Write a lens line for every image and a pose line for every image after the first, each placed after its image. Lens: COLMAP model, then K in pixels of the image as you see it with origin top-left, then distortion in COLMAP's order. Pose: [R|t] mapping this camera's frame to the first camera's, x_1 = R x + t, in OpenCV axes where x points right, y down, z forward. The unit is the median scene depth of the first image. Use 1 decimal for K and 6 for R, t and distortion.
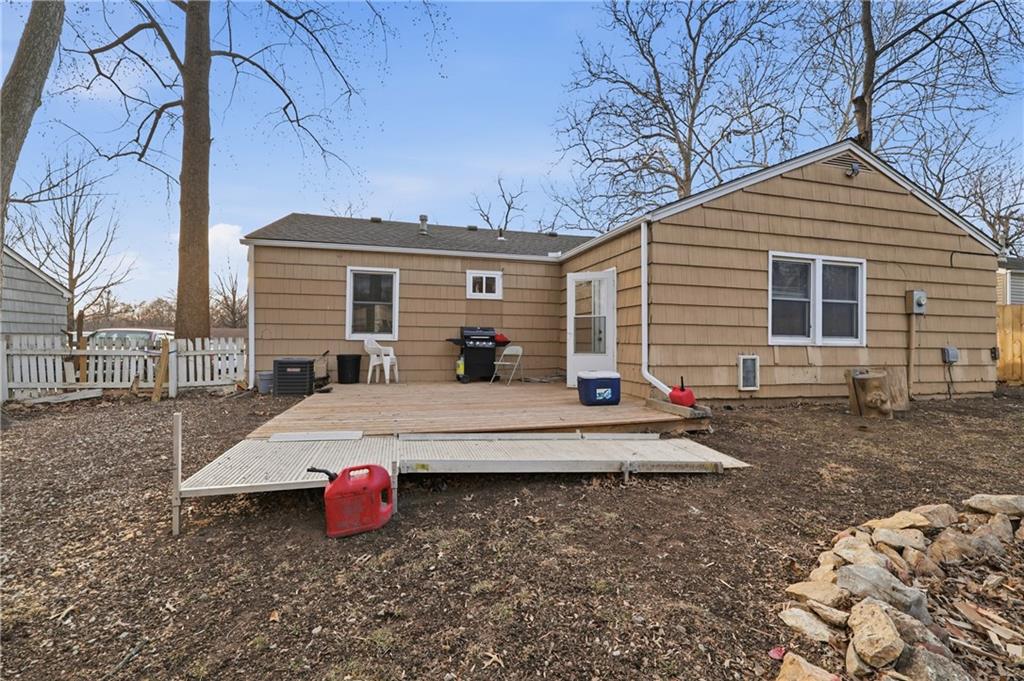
lens RADIAL K [[416.9, 0, 512.0], [0, 416.9, 340.5], [0, 0, 1]] dist [0.001004, 0.000089]
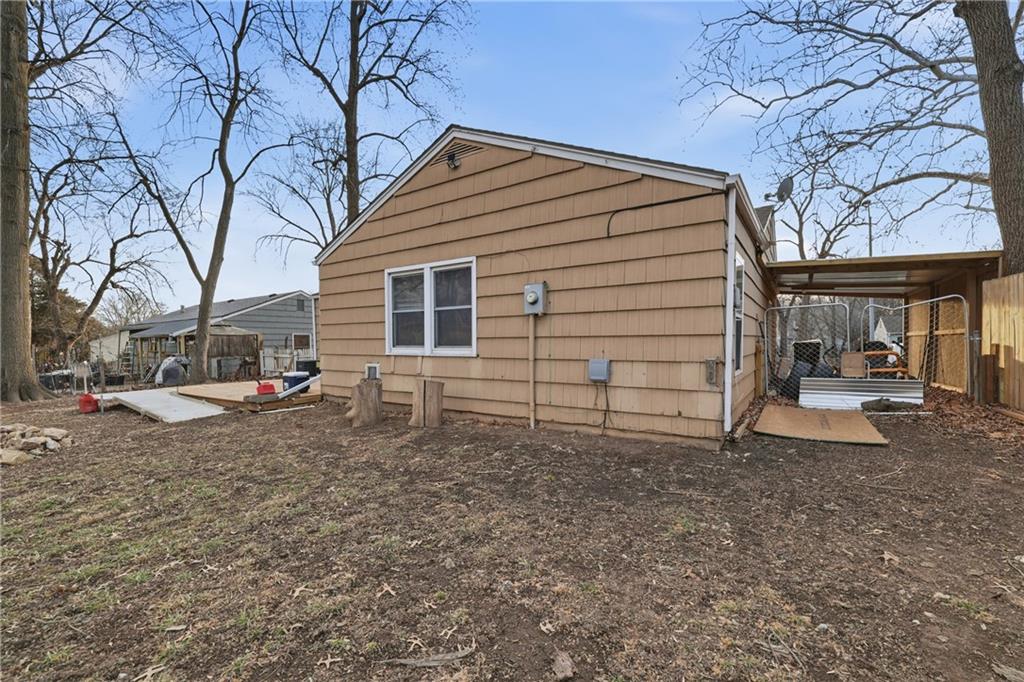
lens RADIAL K [[431.7, 0, 512.4], [0, 431.7, 362.1], [0, 0, 1]] dist [0.000699, 0.000018]
pose [[0.652385, 0.015762, -0.757724, 1.584232], [0.011538, 0.999461, 0.030724, -0.001396], [0.757800, -0.028787, 0.651851, 0.468938]]
